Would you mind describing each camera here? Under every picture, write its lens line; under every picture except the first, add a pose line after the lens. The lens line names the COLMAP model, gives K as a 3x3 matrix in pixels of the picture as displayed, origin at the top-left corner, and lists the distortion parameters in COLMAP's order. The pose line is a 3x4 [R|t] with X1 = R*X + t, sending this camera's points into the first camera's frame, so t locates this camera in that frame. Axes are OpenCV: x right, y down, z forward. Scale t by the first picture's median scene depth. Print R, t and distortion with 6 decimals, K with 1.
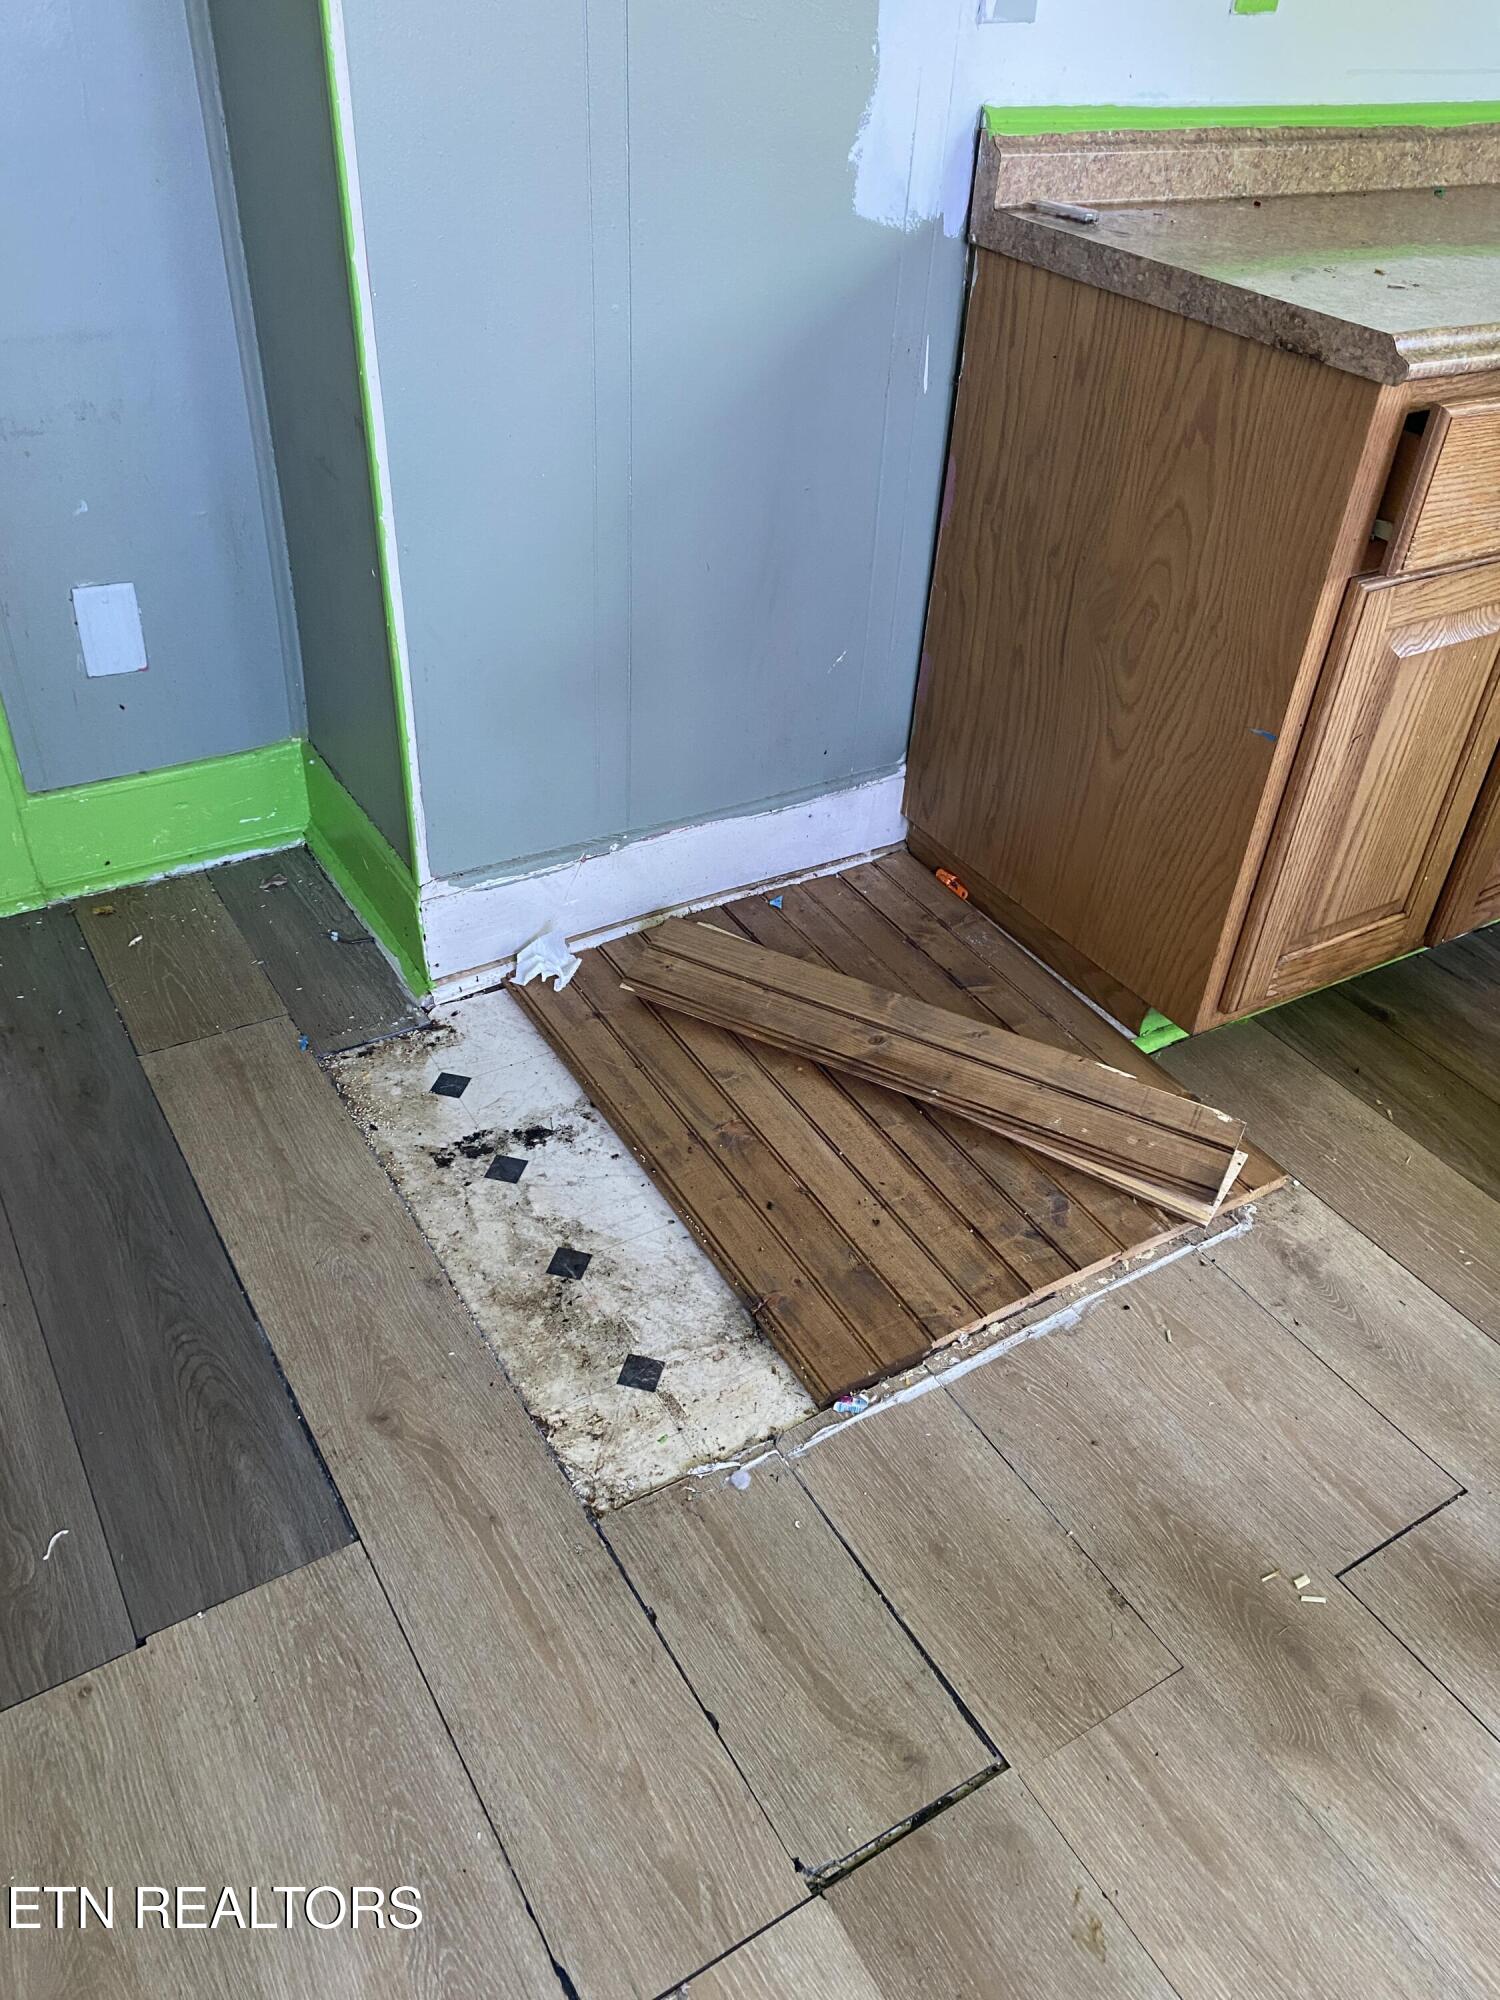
lens RADIAL K [[1497.5, 0, 770.9], [0, 1497.5, 998.4], [0, 0, 1]] dist [0.031657, -0.042682]
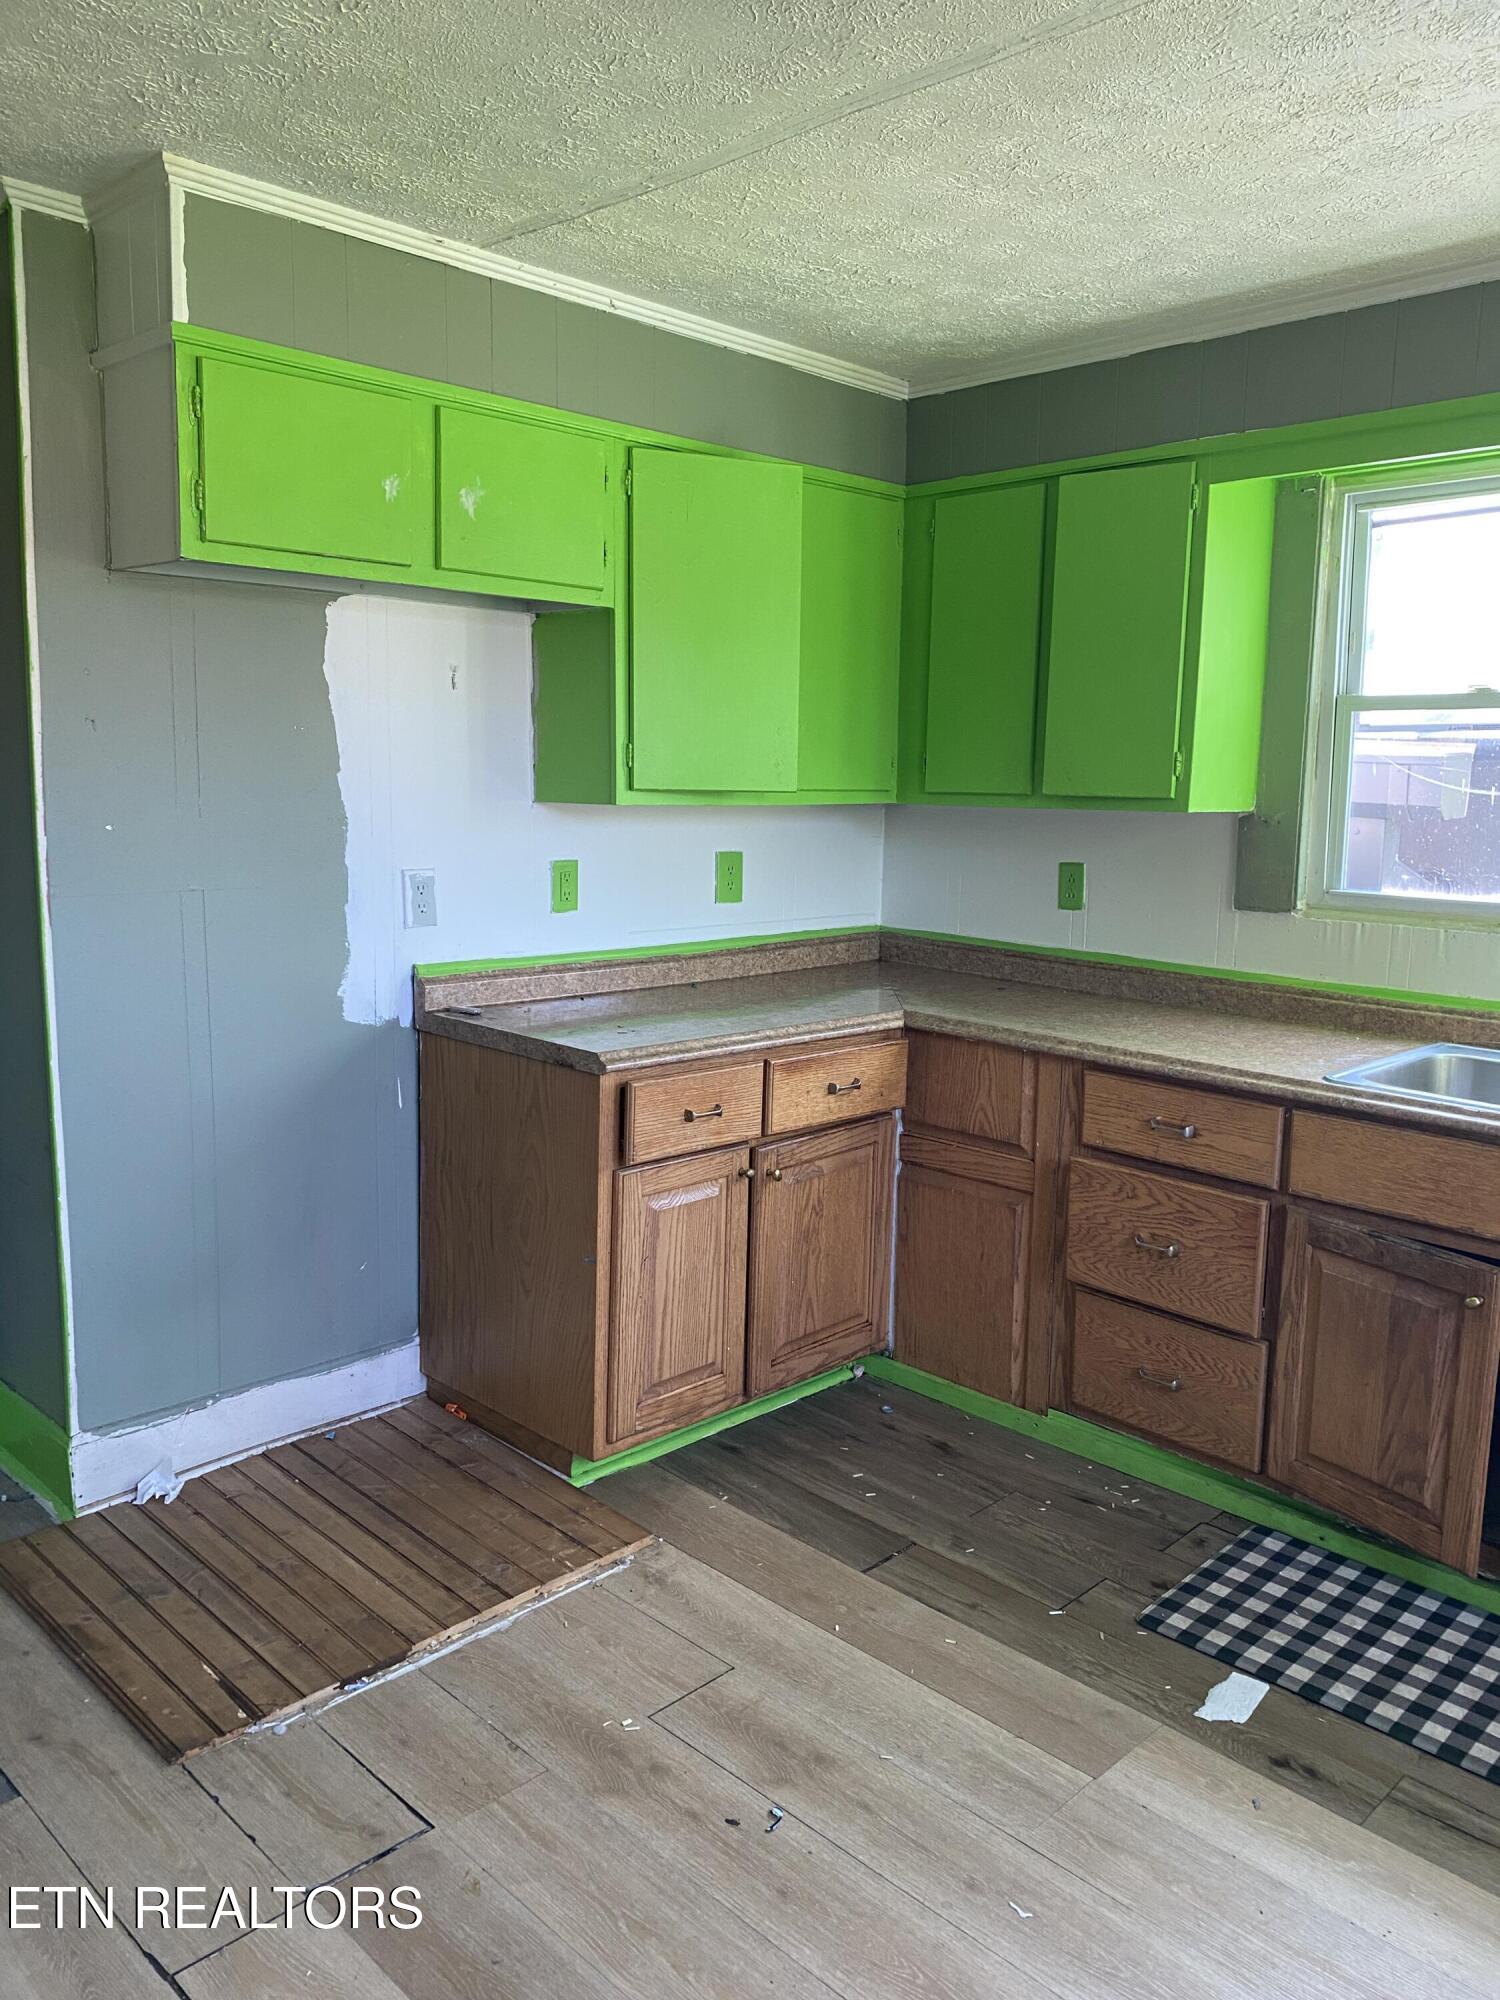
lens RADIAL K [[1497.5, 0, 757.8], [0, 1497.5, 979.3], [0, 0, 1]] dist [0.031657, -0.042682]
pose [[0.972208, -0.067478, 0.224184, 0.138614], [0.166725, 0.871795, -0.460627, 0.367969], [-0.164360, 0.485202, 0.858816, -0.688417]]
